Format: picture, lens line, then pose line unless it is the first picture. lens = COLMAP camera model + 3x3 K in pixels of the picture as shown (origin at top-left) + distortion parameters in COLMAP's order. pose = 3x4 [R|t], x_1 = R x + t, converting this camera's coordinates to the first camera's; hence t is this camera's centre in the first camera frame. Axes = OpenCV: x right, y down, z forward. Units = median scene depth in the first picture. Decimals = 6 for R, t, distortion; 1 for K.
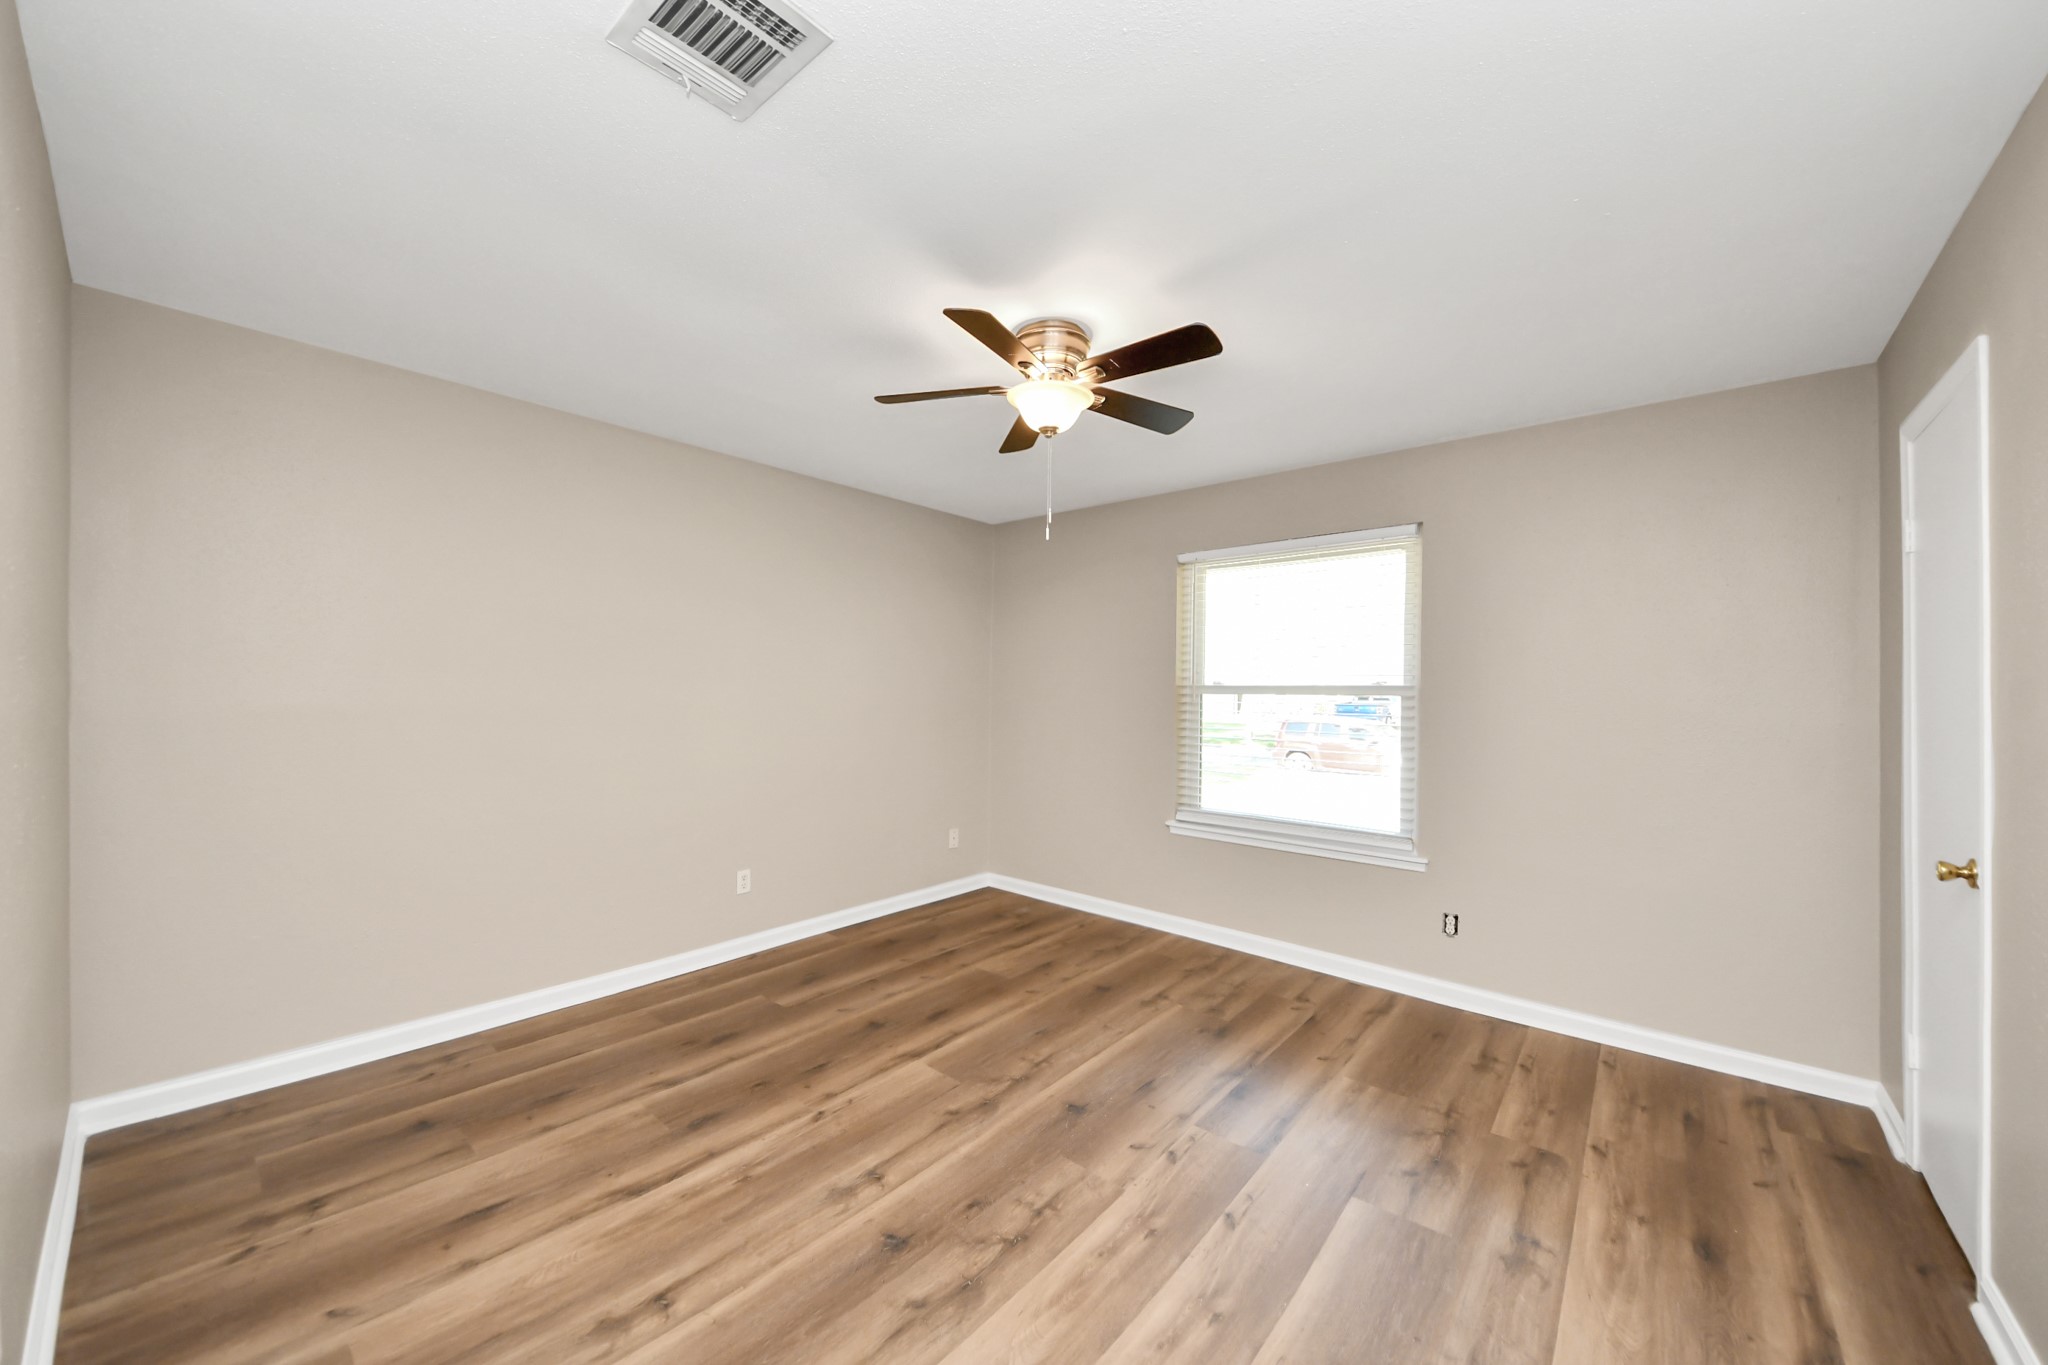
lens RADIAL K [[739.7, 0, 1027.9], [0, 739.7, 693.7], [0, 0, 1]] dist [0.036604, -0.025172]
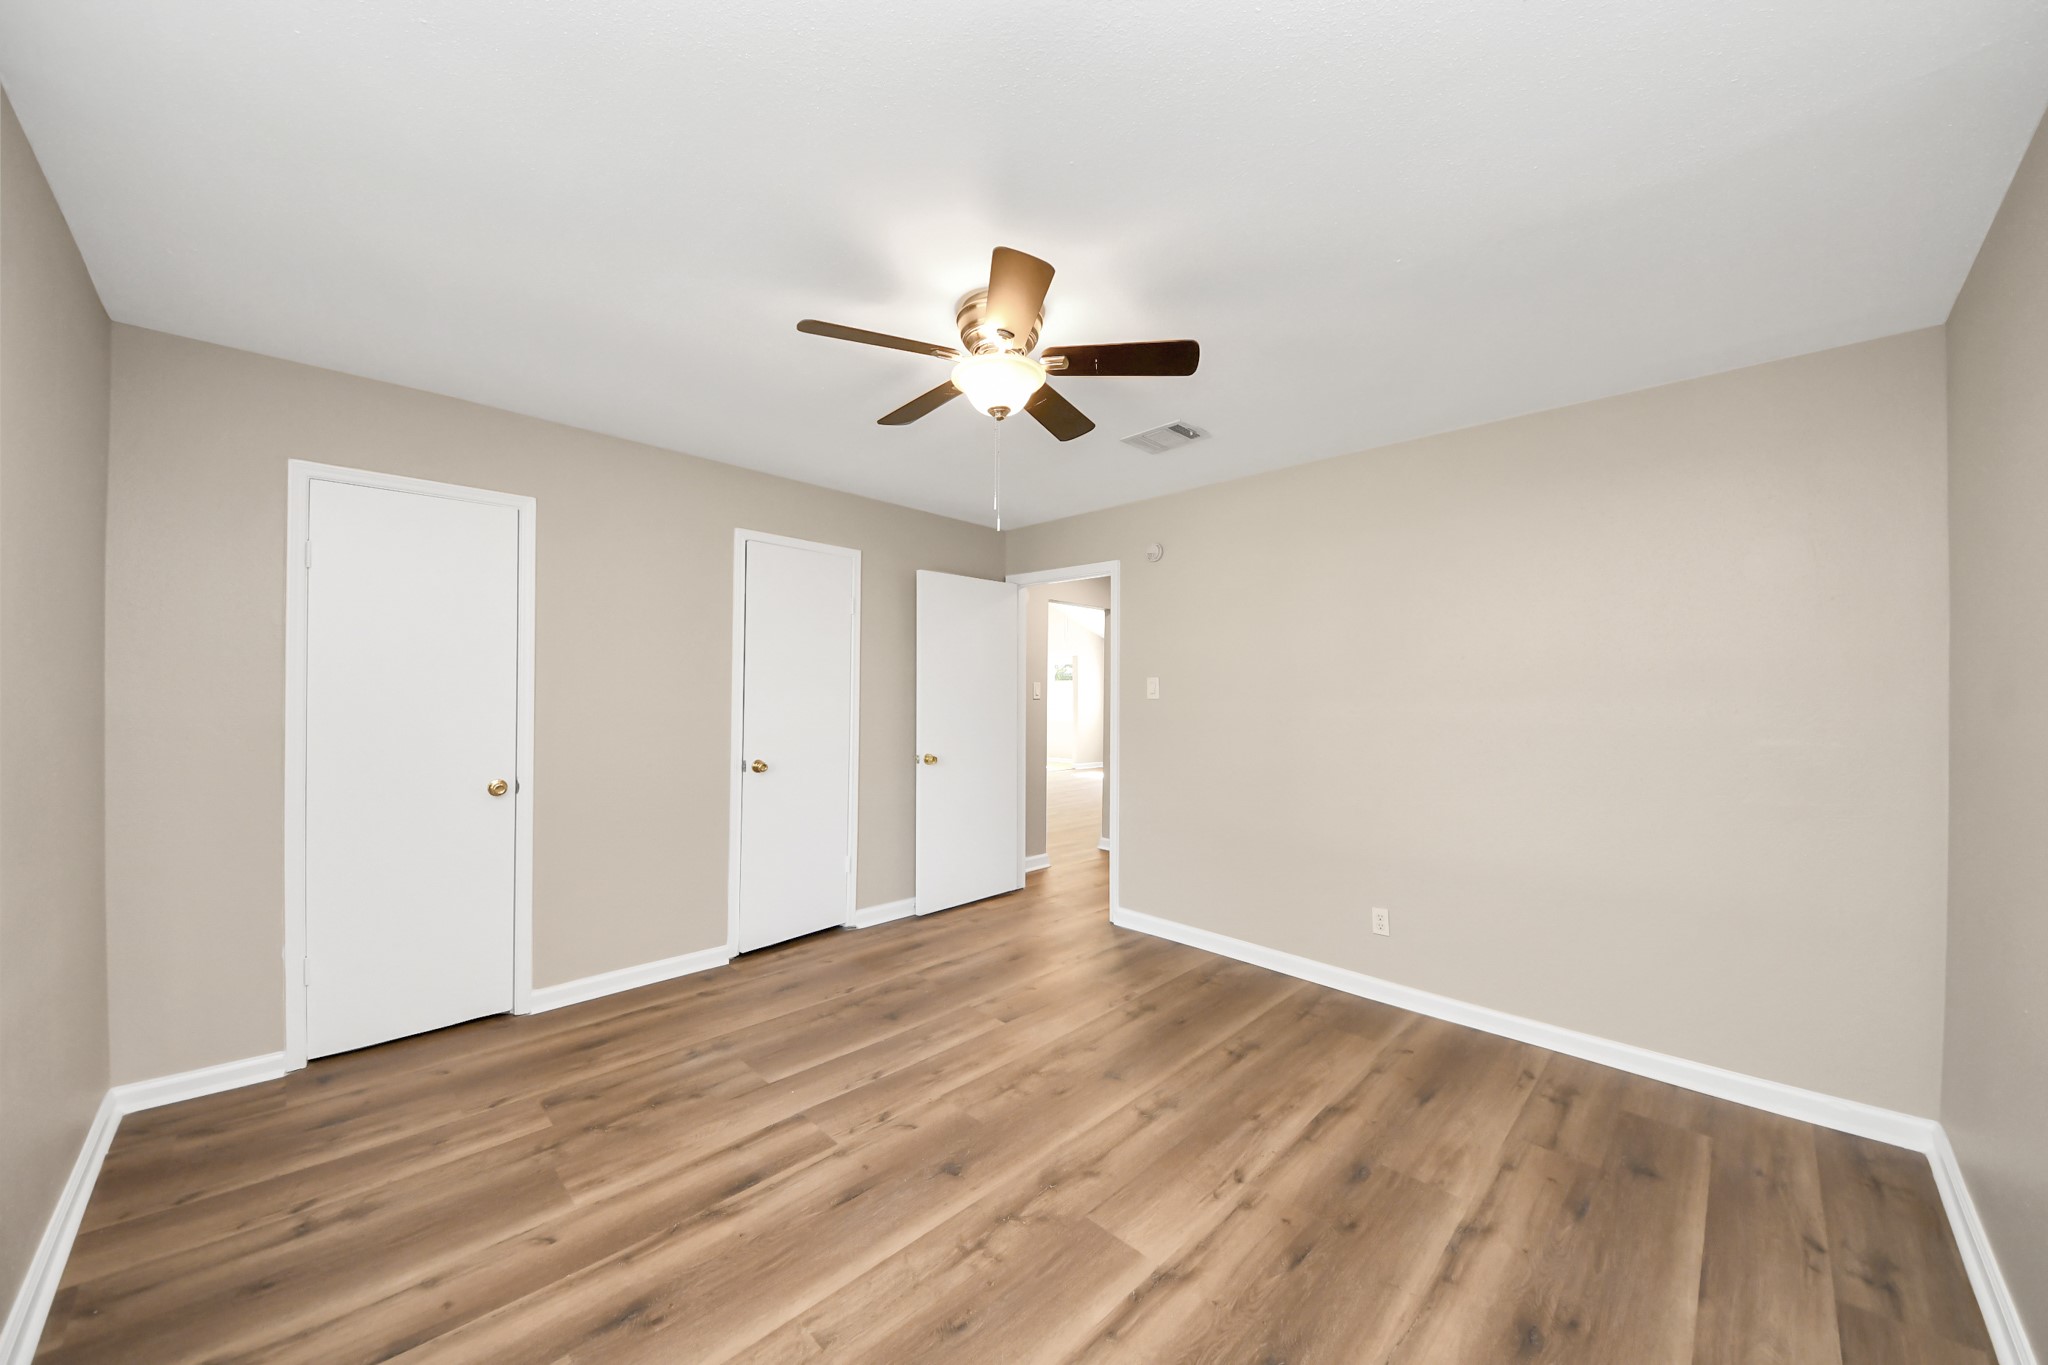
lens RADIAL K [[739.7, 0, 1027.9], [0, 739.7, 693.7], [0, 0, 1]] dist [0.036604, -0.025172]
pose [[-0.996738, -0.023375, 0.077244, -0.087196], [-0.023861, 0.999701, -0.005375, -0.006127], [-0.077095, -0.007200, -0.996998, 2.010985]]
